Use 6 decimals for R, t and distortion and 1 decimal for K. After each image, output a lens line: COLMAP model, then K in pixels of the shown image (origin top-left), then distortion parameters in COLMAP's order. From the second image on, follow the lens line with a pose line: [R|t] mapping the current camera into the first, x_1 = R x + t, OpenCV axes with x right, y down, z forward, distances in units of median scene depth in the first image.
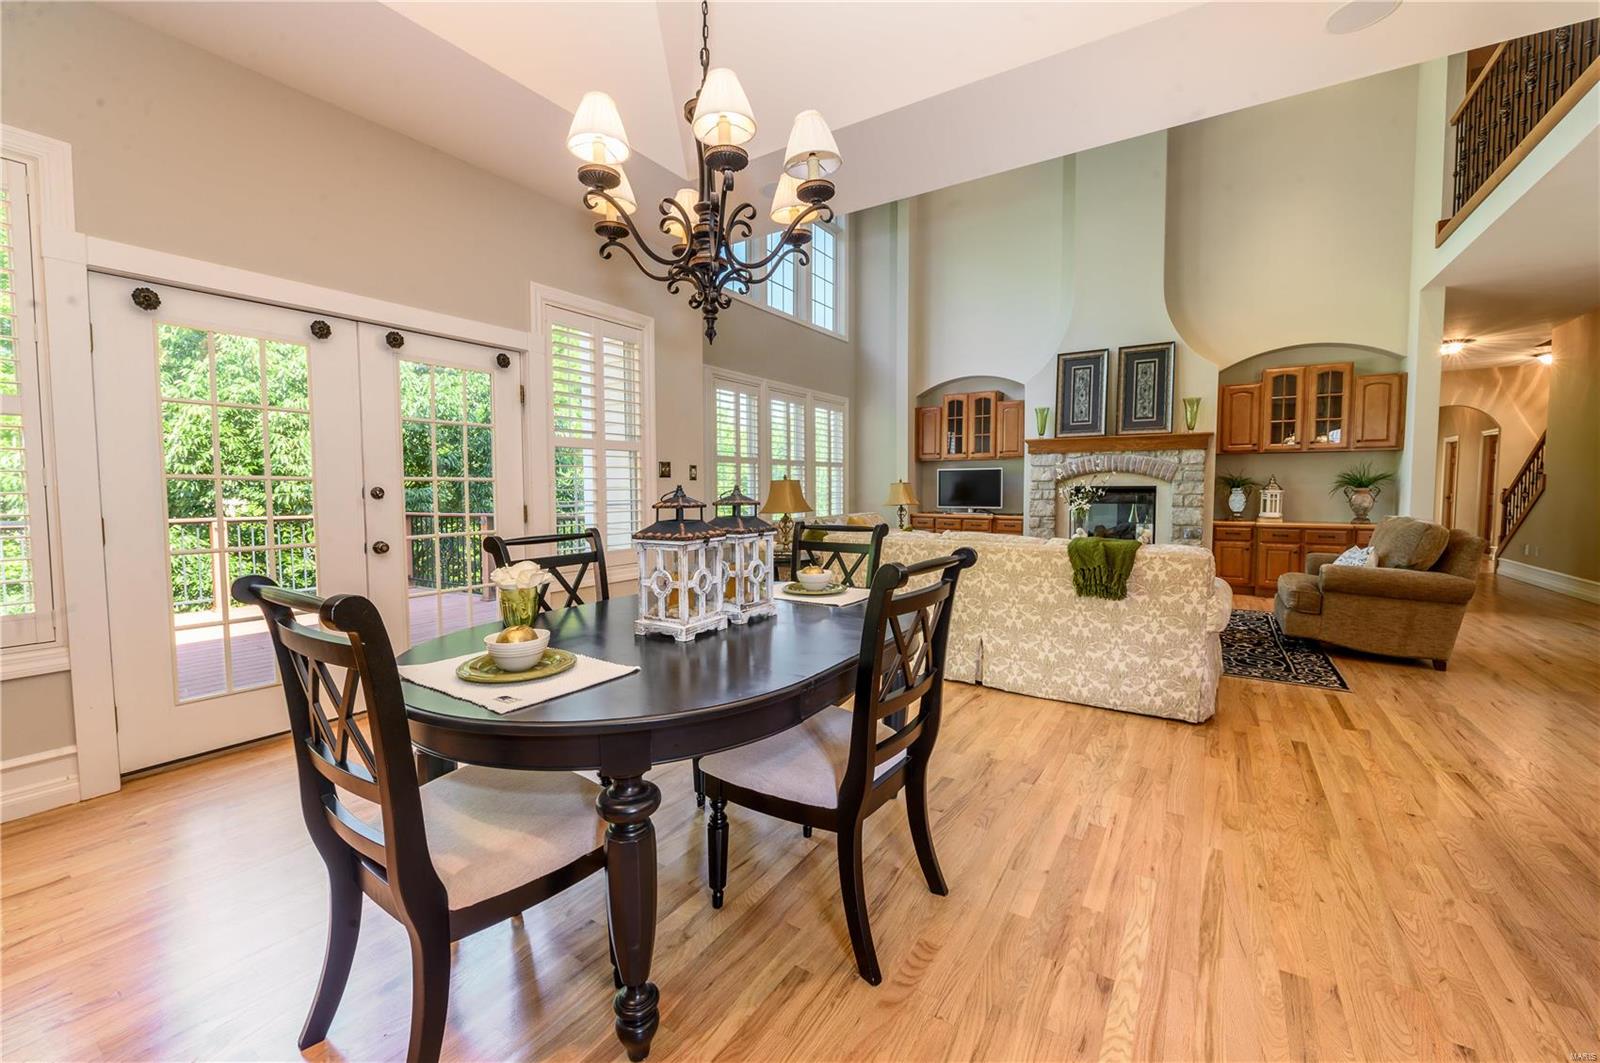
lens RADIAL K [[645.7, 0, 797.3], [0, 645.7, 512.0], [0, 0, 1]] dist [-0.010626, -0.000043]
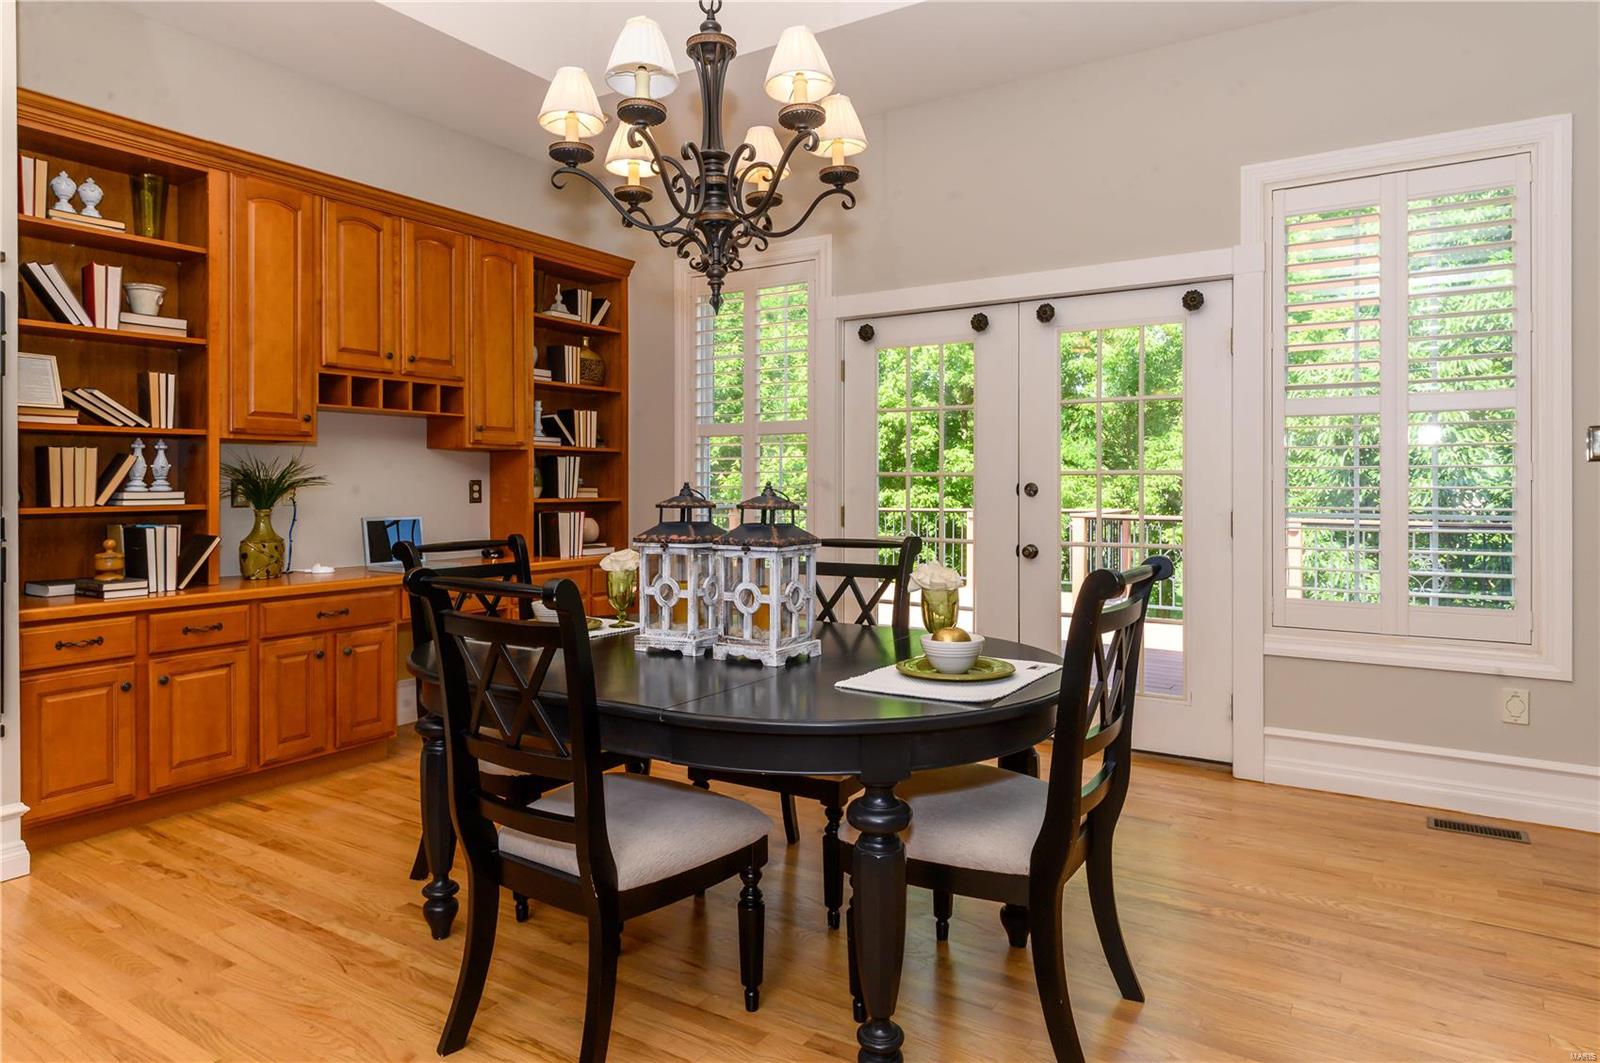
lens RADIAL K [[963.3, 0, 794.9], [0, 963.3, 483.7], [0, 0, 1]] dist [0.002195, -0.001614]
pose [[-0.003938, 0.002573, -0.999989, 0.898782], [-0.037062, 0.999309, 0.002717, -0.038590], [0.999305, 0.037072, -0.003840, 0.901780]]
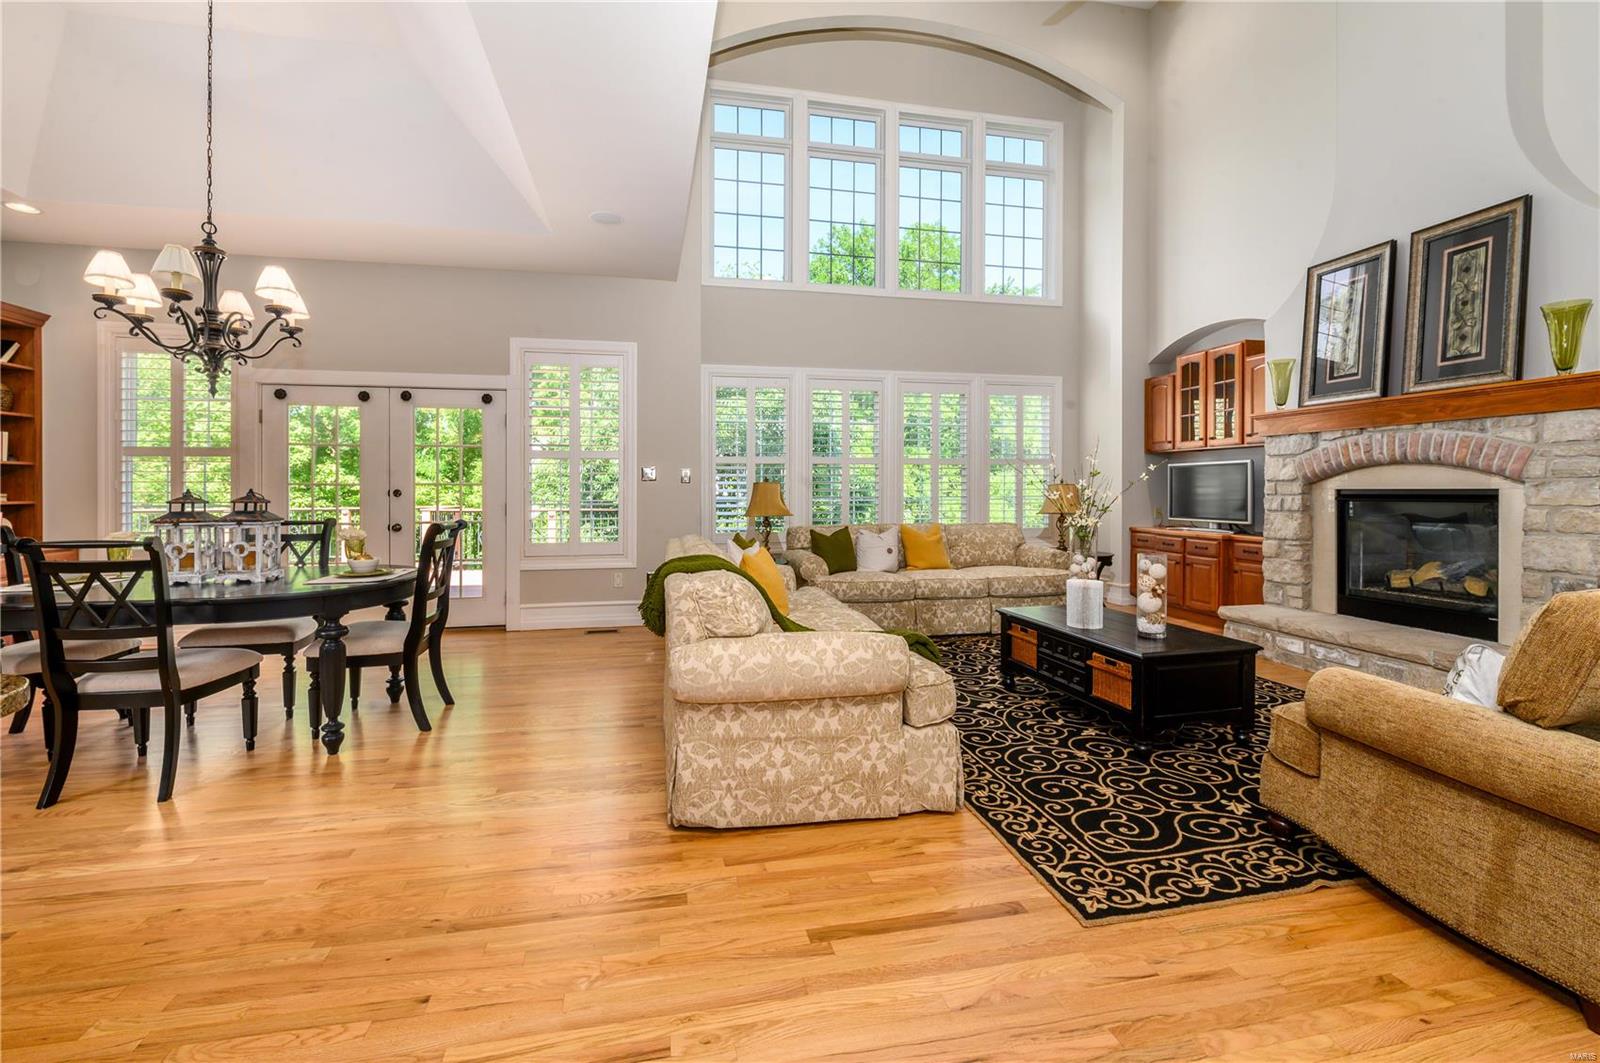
lens RADIAL K [[665.9, 0, 778.2], [0, 665.9, 495.3], [0, 0, 1]] dist [-0.011597, -0.000153]
pose [[0.693335, 0.007535, -0.720576, 1.562827], [-0.028419, 0.999453, -0.016893, -0.032063], [0.720055, 0.032191, 0.693170, 0.719430]]
